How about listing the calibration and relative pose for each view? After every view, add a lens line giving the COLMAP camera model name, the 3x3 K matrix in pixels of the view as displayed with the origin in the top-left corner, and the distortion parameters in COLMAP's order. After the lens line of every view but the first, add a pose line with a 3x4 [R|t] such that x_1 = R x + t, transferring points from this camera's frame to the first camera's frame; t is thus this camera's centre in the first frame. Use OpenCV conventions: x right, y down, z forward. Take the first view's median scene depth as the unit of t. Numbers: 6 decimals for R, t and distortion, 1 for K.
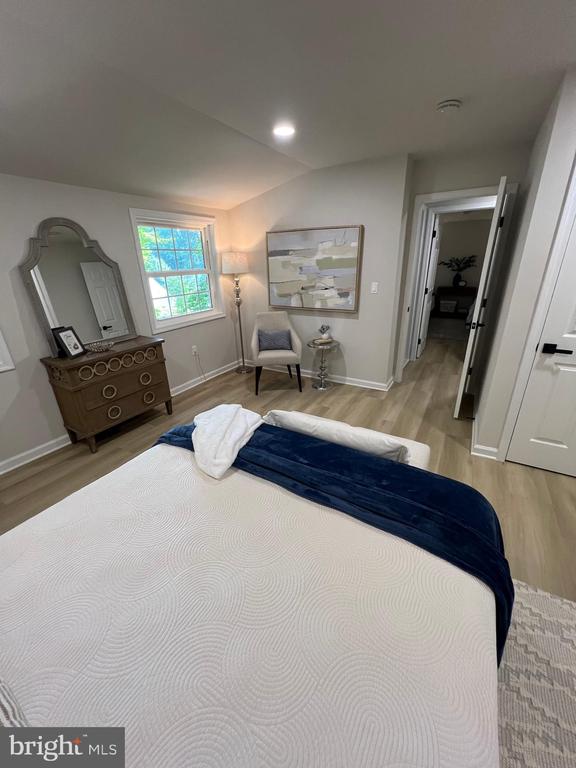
lens RADIAL K [[308.1, 0, 288.0], [0, 308.1, 384.0], [0, 0, 1]] dist [-0.001112, -0.000055]
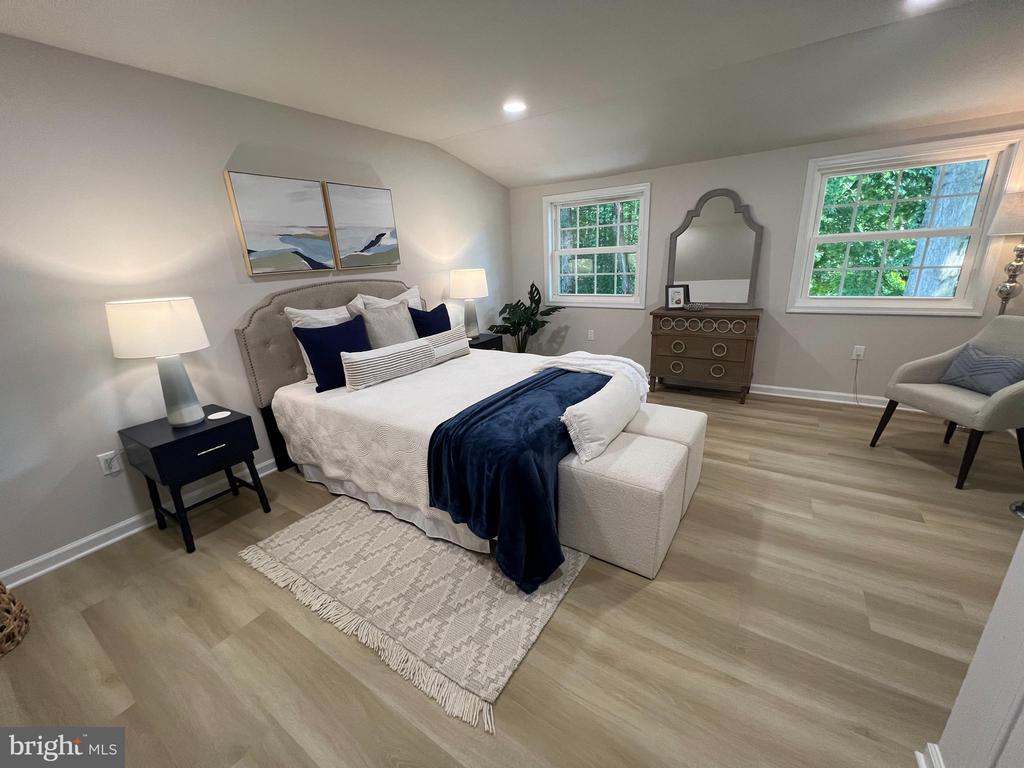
lens RADIAL K [[407.9, 0, 512.1], [0, 407.9, 386.8], [0, 0, 1]] dist [-0.003652, 0.000233]
pose [[-0.042169, 0.336532, -0.940728, 0.607708], [-0.322783, 0.886485, 0.331596, -0.098095], [0.945533, 0.317634, 0.071245, 0.269095]]
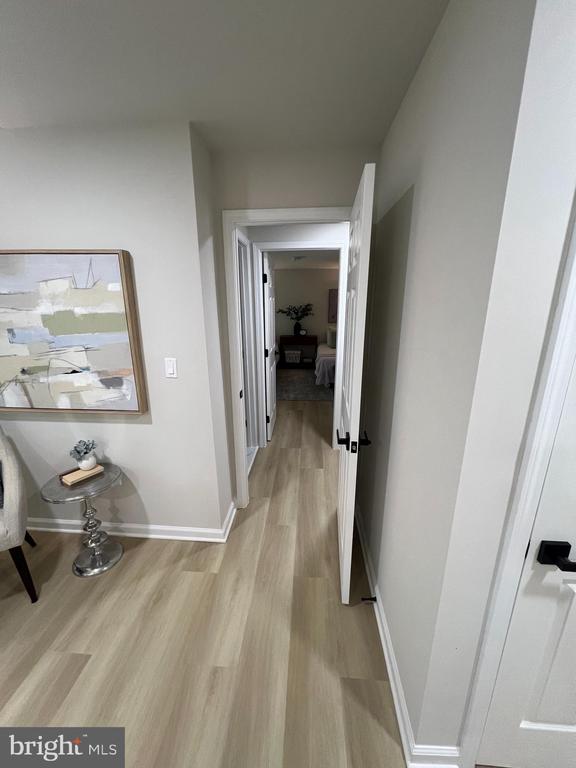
lens RADIAL K [[305.9, 0, 288.0], [0, 305.9, 384.0], [0, 0, 1]] dist [-0.003652, 0.000233]
pose [[0.895349, -0.096268, 0.434837, 0.209595], [0.148673, 0.984957, -0.088066, -0.191013], [-0.419818, 0.143499, 0.896192, 0.412783]]
